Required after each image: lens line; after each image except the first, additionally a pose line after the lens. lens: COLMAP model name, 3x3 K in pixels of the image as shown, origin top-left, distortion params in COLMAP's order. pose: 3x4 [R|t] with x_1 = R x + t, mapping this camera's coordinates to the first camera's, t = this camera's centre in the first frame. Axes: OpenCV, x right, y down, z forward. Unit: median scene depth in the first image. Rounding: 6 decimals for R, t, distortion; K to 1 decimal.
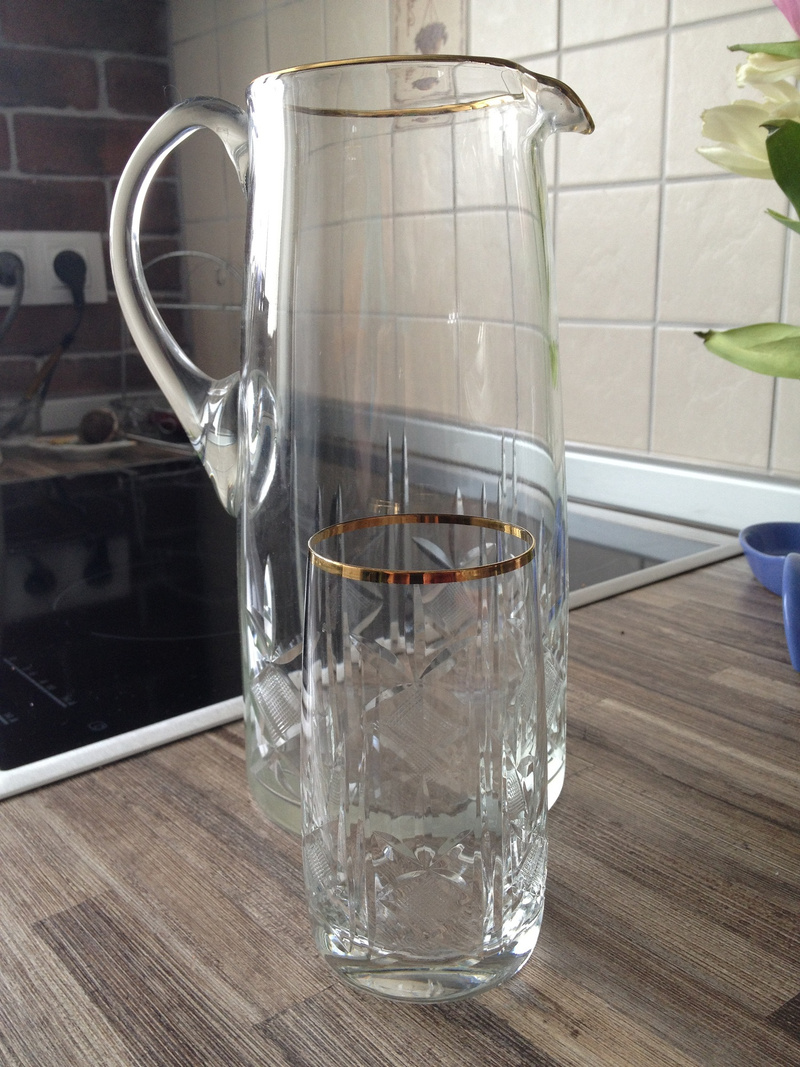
lens RADIAL K [[1022.0, 0, 369.9], [0, 1022.0, 528.5], [0, 0, 1]] dist [-0.022942, 0.000000]
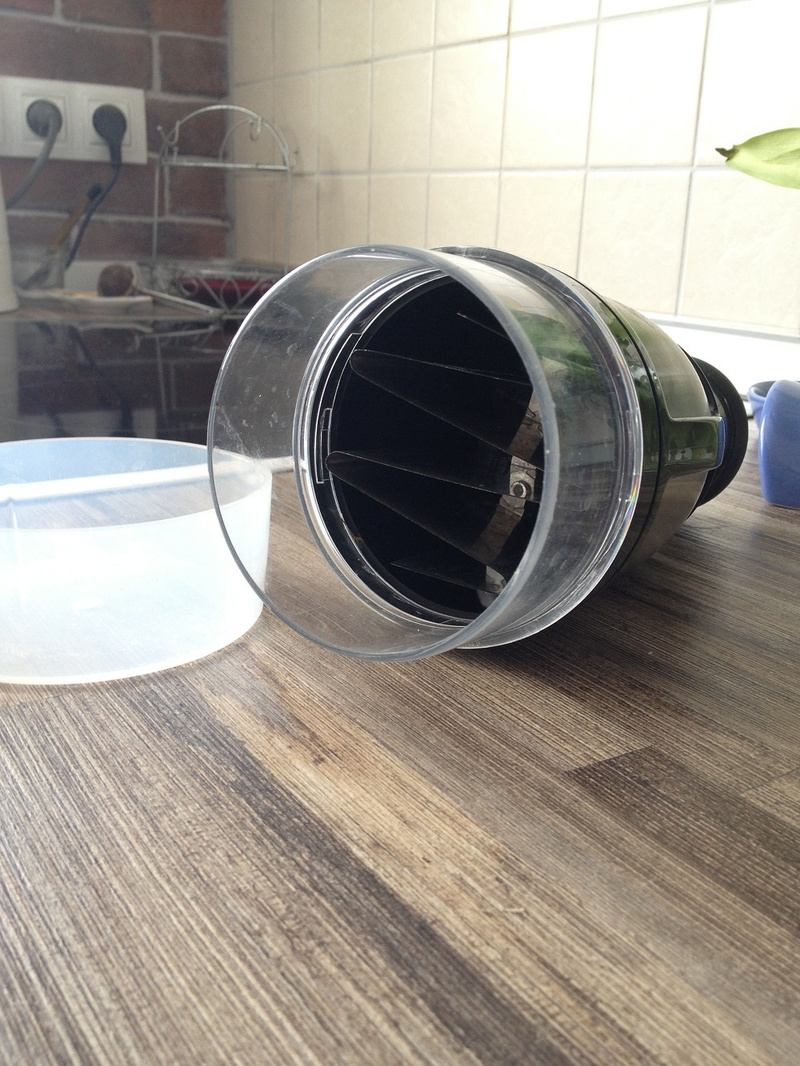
lens RADIAL K [[1021.1, 0, 372.2], [0, 1021.1, 535.4], [0, 0, 1]] dist [-0.022942, 0.000000]
pose [[0.992864, 0.083801, -0.084841, 0.136076], [-0.079430, 0.995395, 0.053657, 0.124352], [0.088947, -0.046535, 0.994949, 0.094652]]
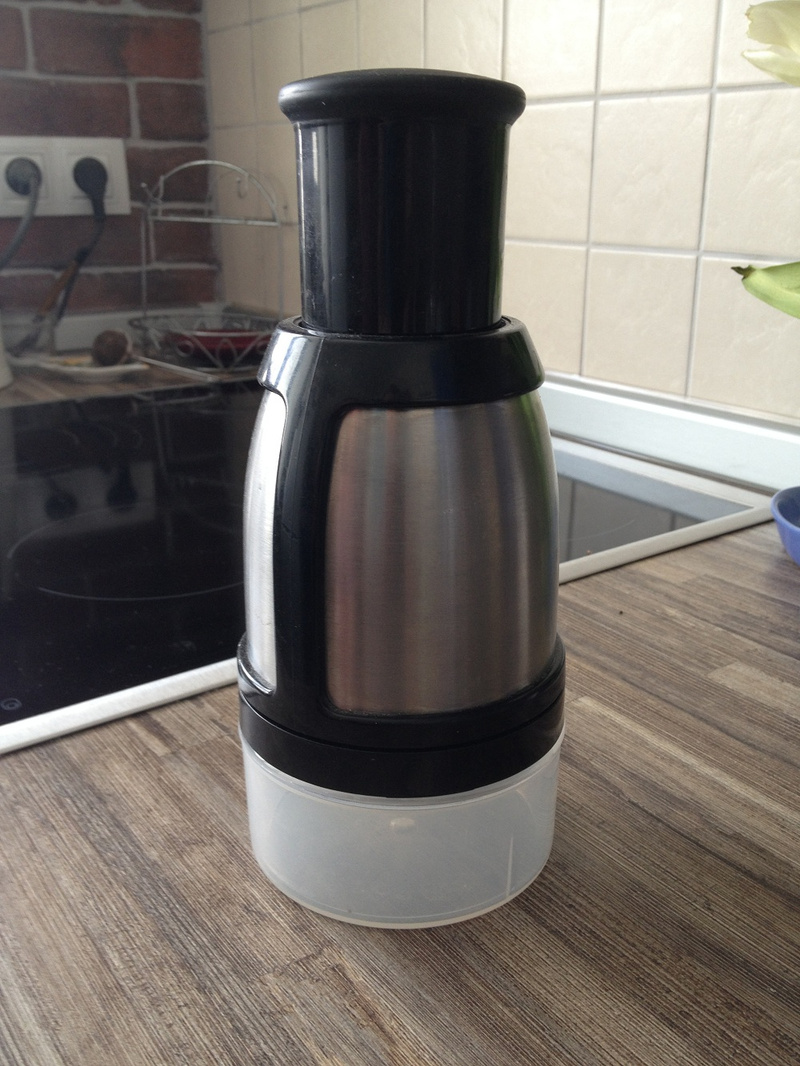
lens RADIAL K [[1021.1, 0, 379.6], [0, 1021.1, 527.0], [0, 0, 1]] dist [-0.022942, 0.000000]
pose [[0.997687, 0.035471, -0.057995, 0.080999], [-0.030576, 0.996062, 0.083223, -0.036954], [0.060719, -0.081258, 0.994842, 0.102272]]
